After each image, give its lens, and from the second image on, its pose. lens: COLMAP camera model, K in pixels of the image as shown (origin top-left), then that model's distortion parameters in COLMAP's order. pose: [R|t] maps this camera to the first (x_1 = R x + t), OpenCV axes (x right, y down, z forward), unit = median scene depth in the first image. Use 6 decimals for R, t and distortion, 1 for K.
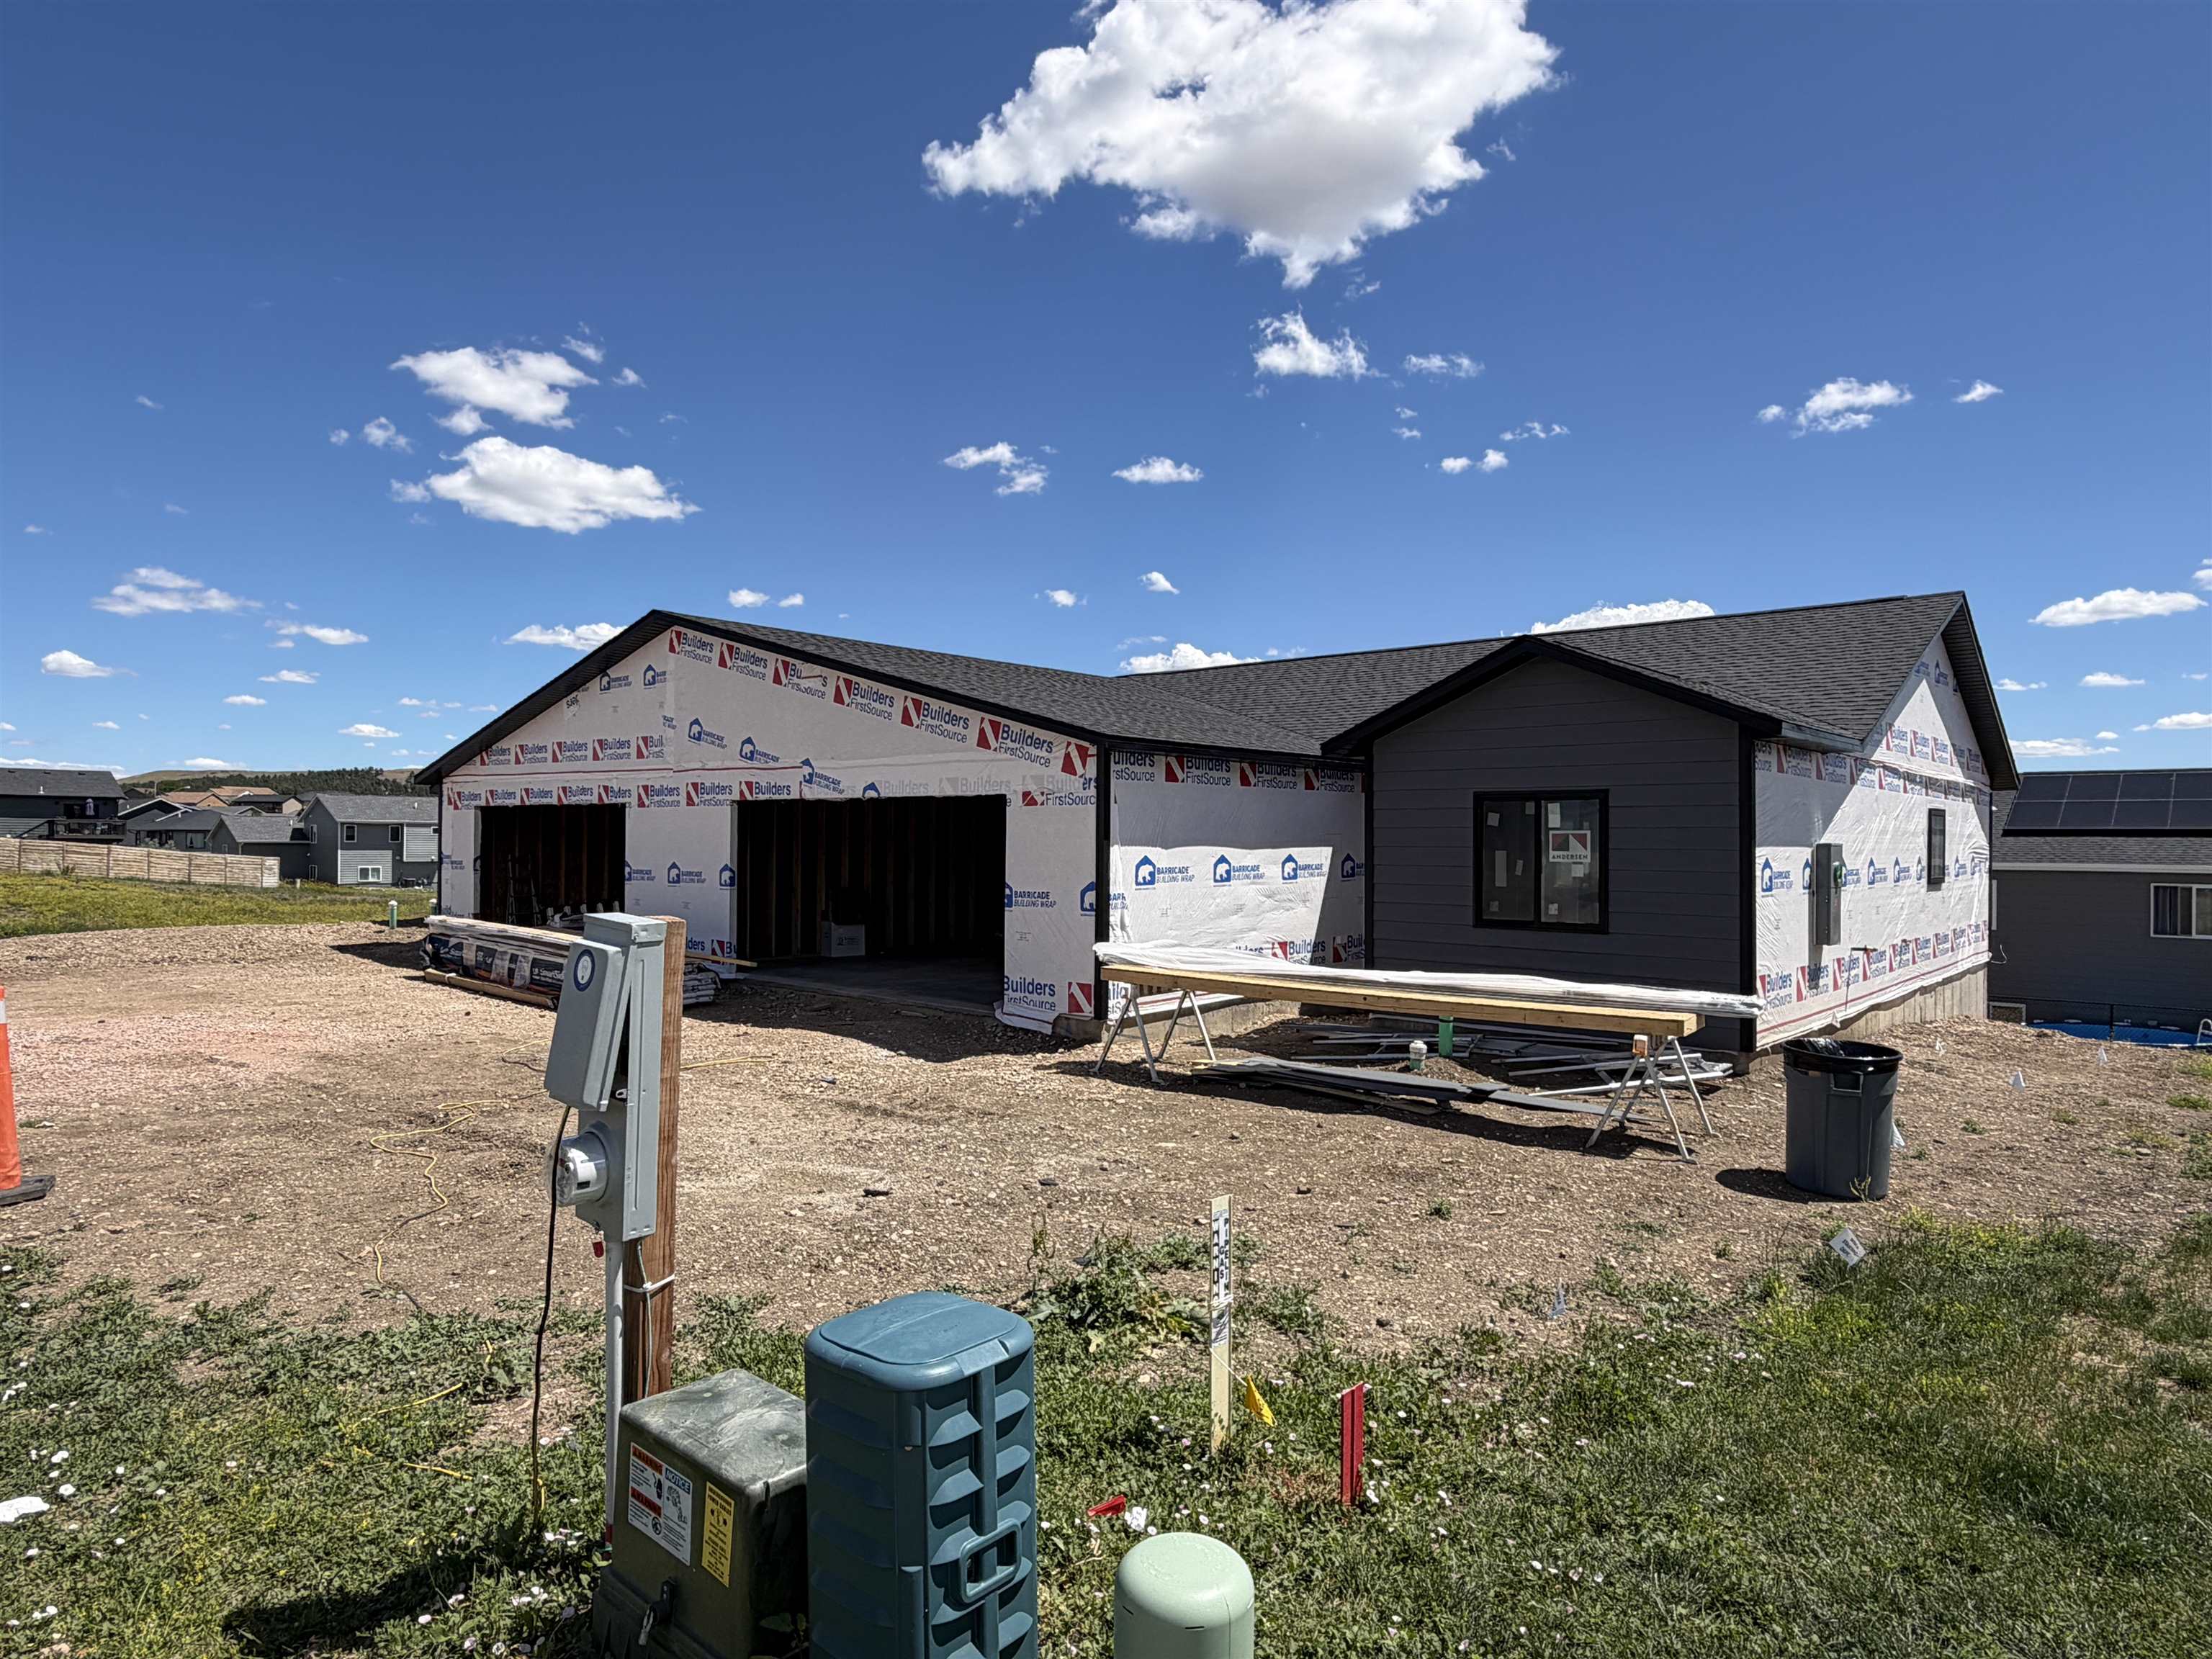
lens RADIAL K [[1352.9, 0, 1058.3], [0, 1352.9, 841.4], [0, 0, 1]] dist [-0.001703, 0.000553]
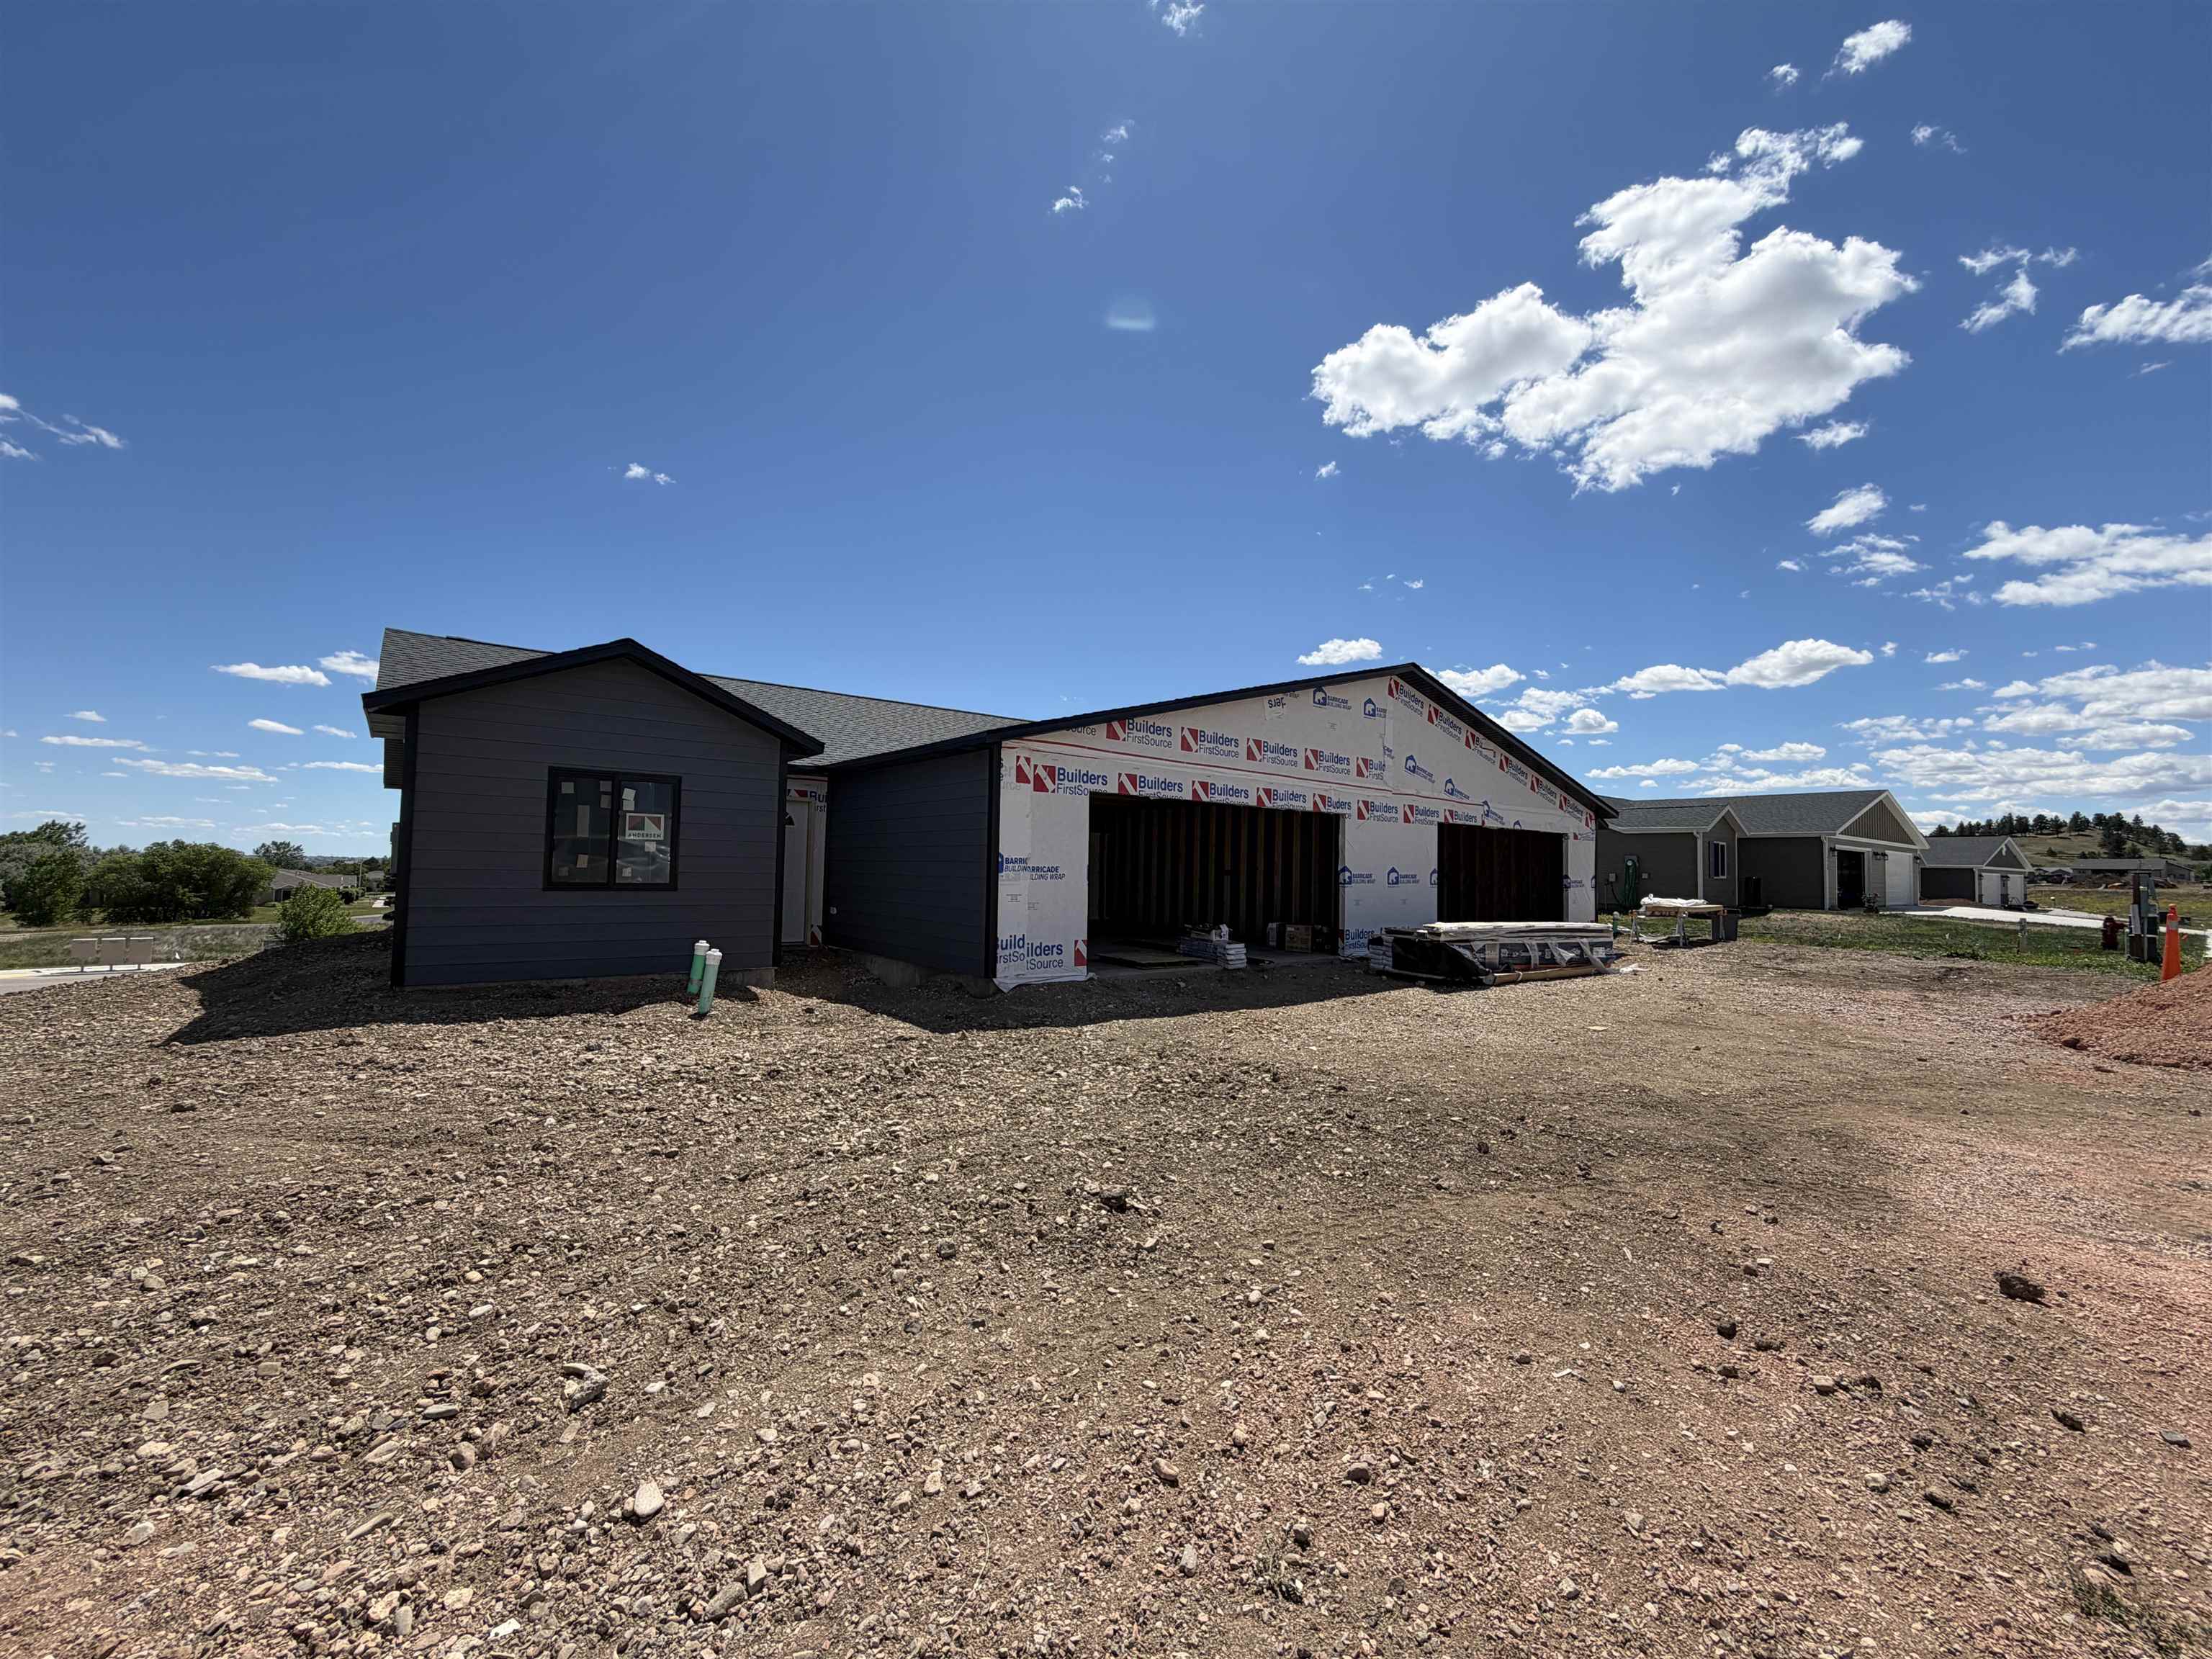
lens RADIAL K [[884.0, 0, 1094.2], [0, 884.0, 833.9], [0, 0, 1]] dist [0.014000, 0.000116]
pose [[0.136966, 0.024120, 0.990282, -1.239971], [-0.023424, 0.999503, -0.021105, 0.009411], [-0.990299, -0.020305, 0.137463, 1.284988]]
